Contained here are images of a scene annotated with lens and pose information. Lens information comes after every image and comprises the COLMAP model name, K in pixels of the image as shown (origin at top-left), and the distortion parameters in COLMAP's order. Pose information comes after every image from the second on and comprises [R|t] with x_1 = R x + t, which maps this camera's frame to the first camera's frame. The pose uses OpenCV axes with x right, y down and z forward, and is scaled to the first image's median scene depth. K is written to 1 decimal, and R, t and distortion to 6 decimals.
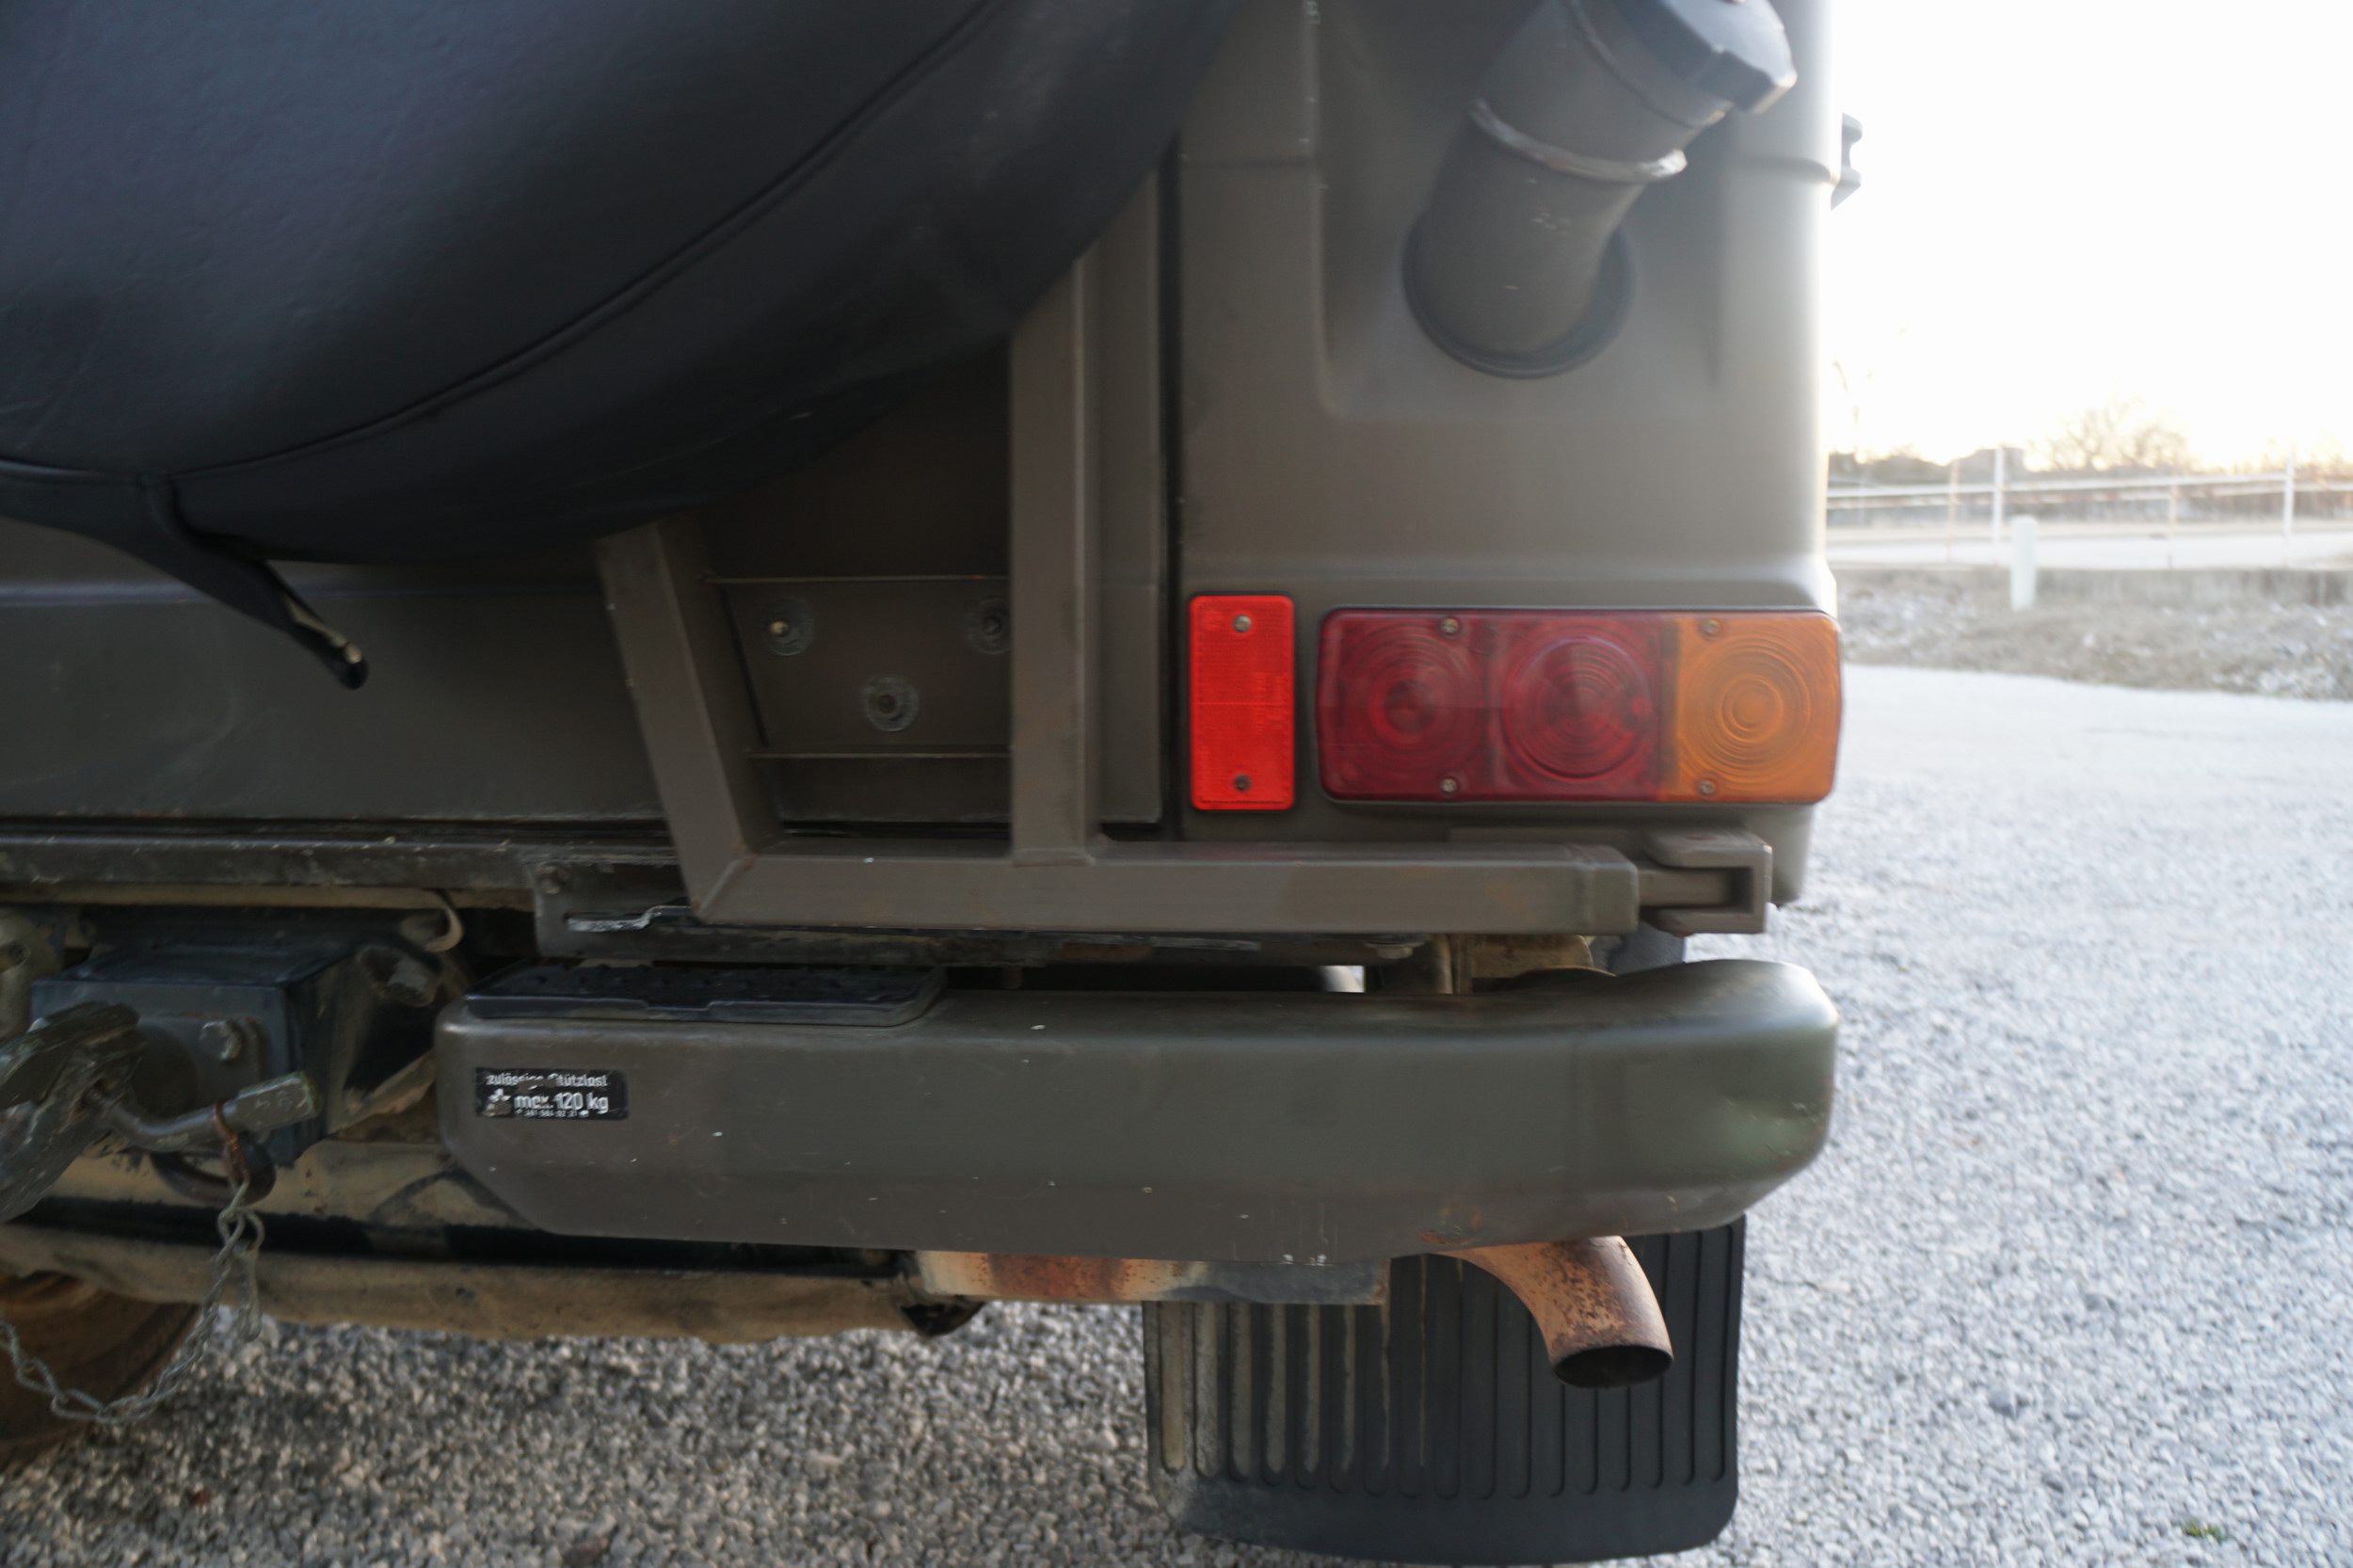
lens RADIAL K [[1877.7, 0, 1176.5], [0, 1877.7, 784.0], [0, 0, 1]] dist [-0.190631, 0.141843]
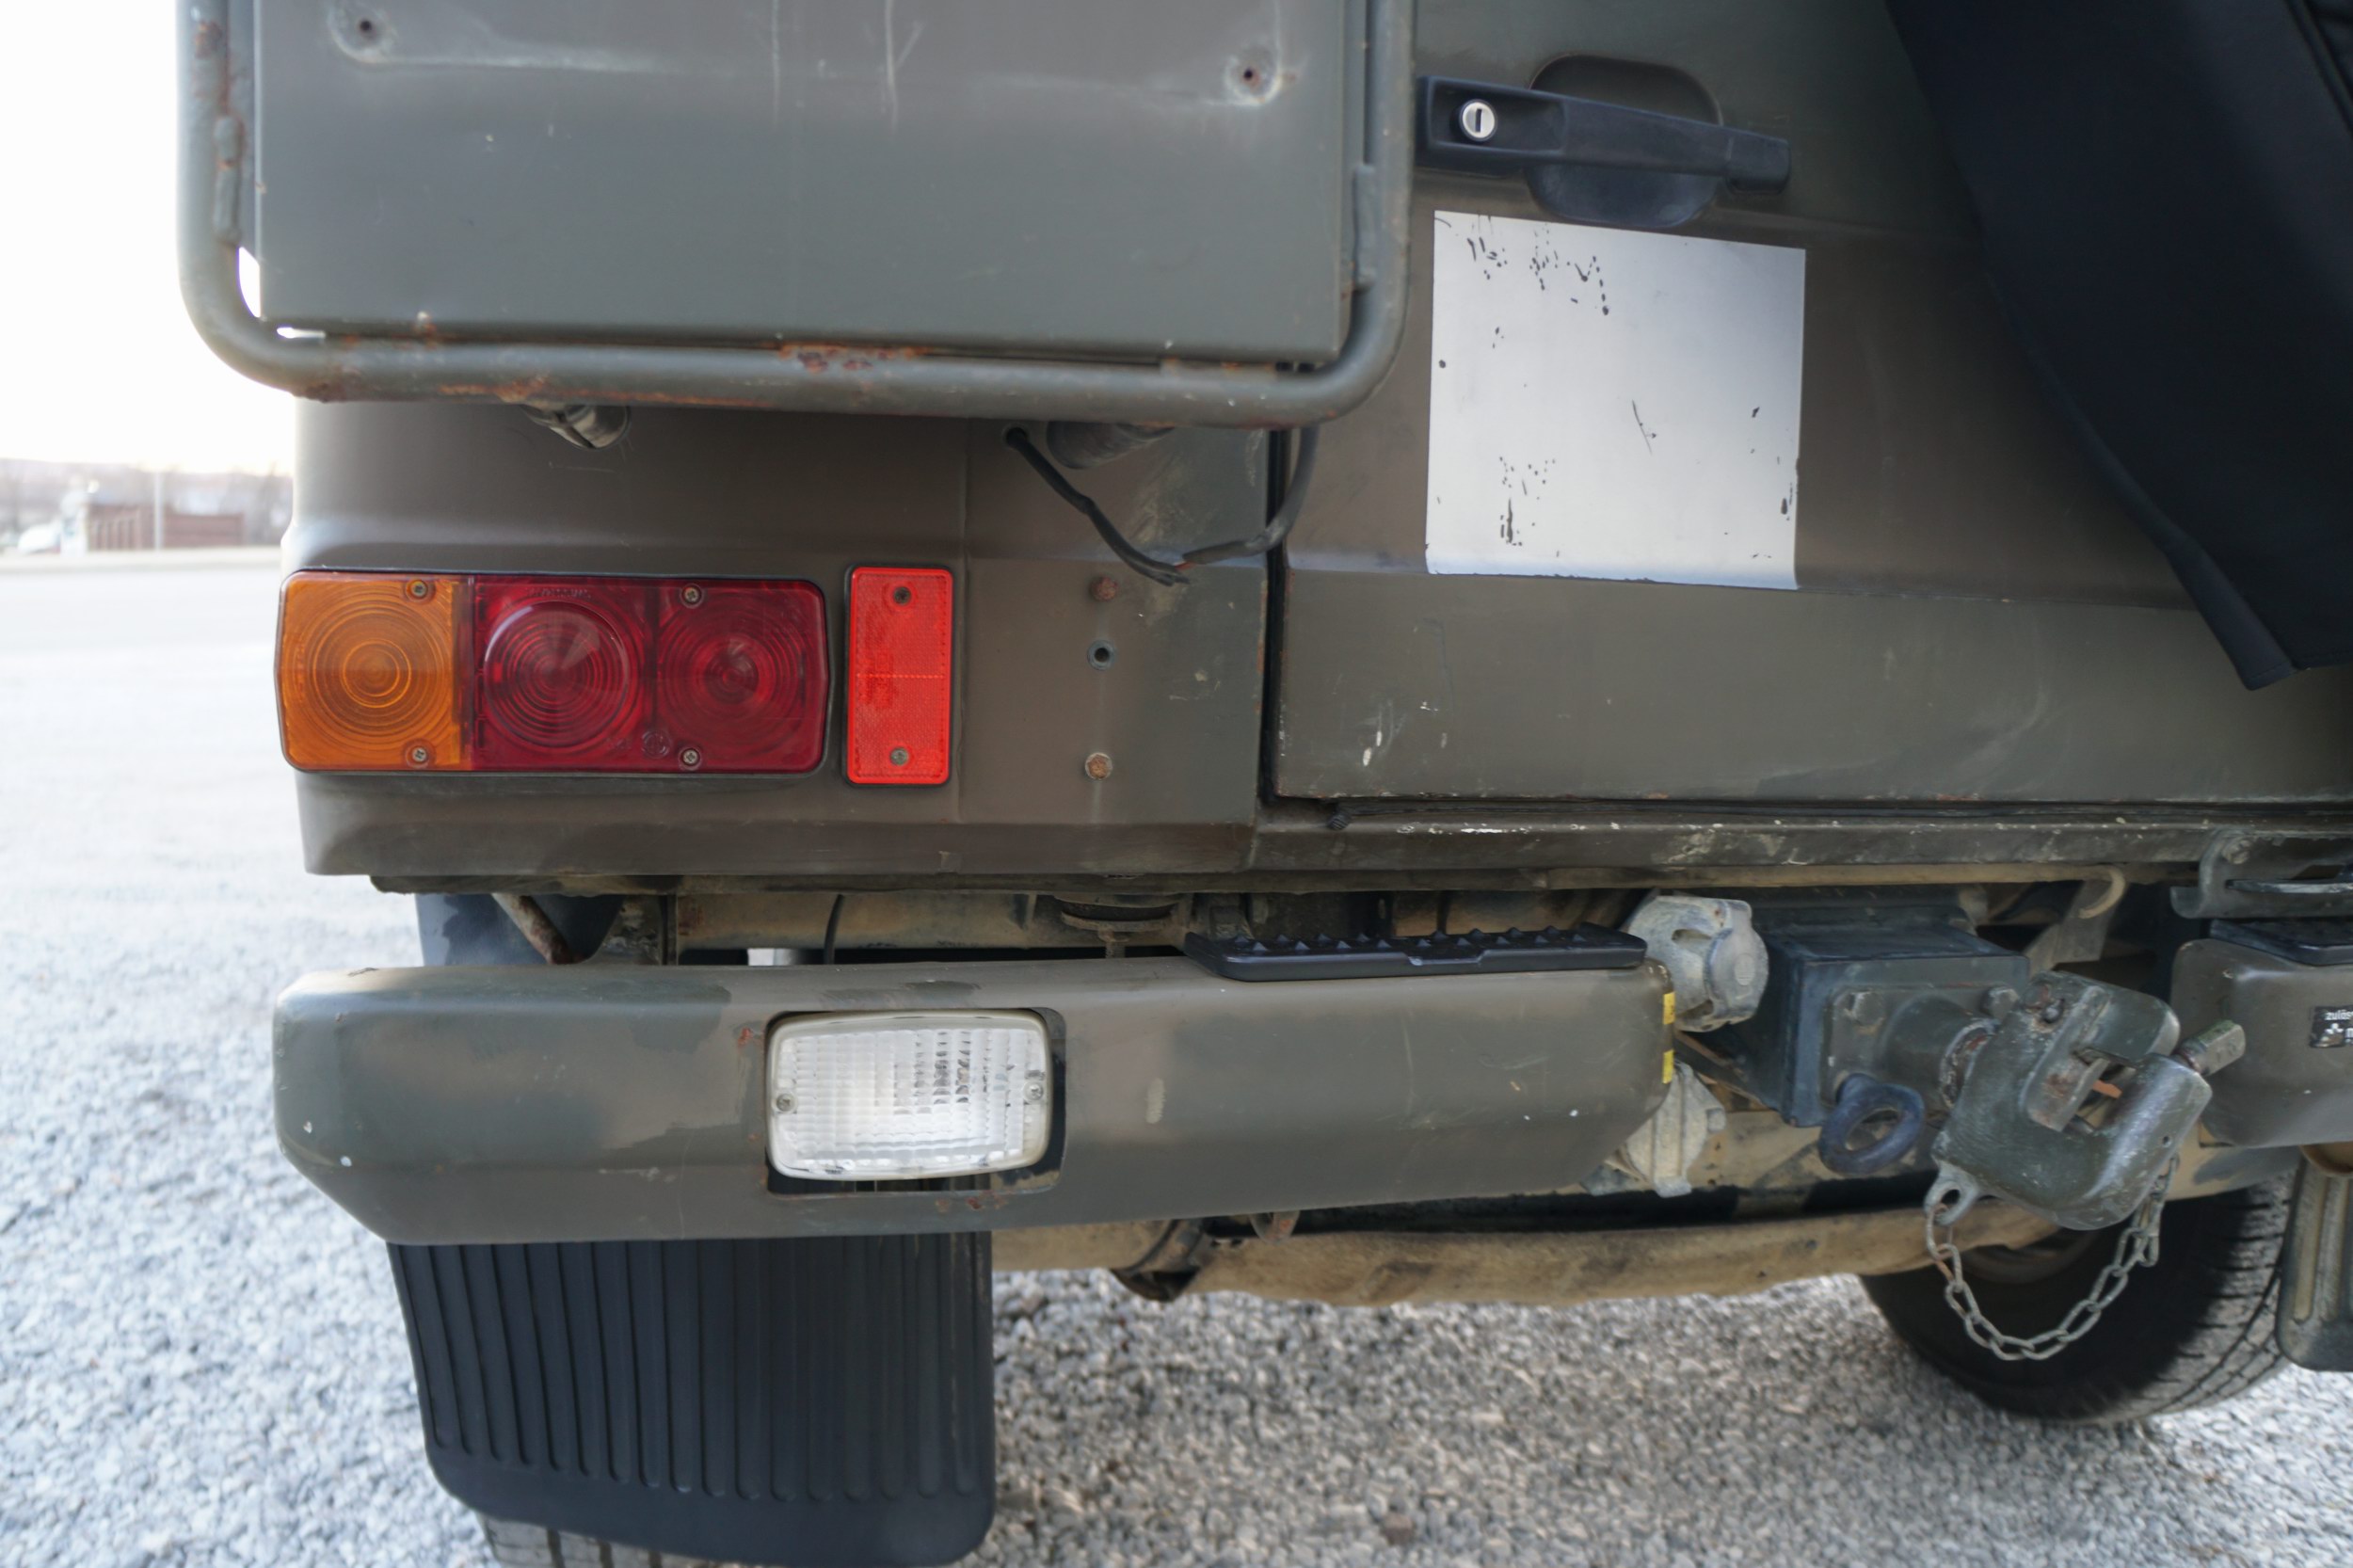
lens RADIAL K [[1877.7, 0, 1176.5], [0, 1877.7, 784.0], [0, 0, 1]] dist [-0.190631, 0.141843]
pose [[0.948710, 0.003158, 0.316133, -1.329059], [-0.004320, 0.999986, 0.002976, 0.006848], [-0.316119, -0.004189, 0.948710, 0.113591]]
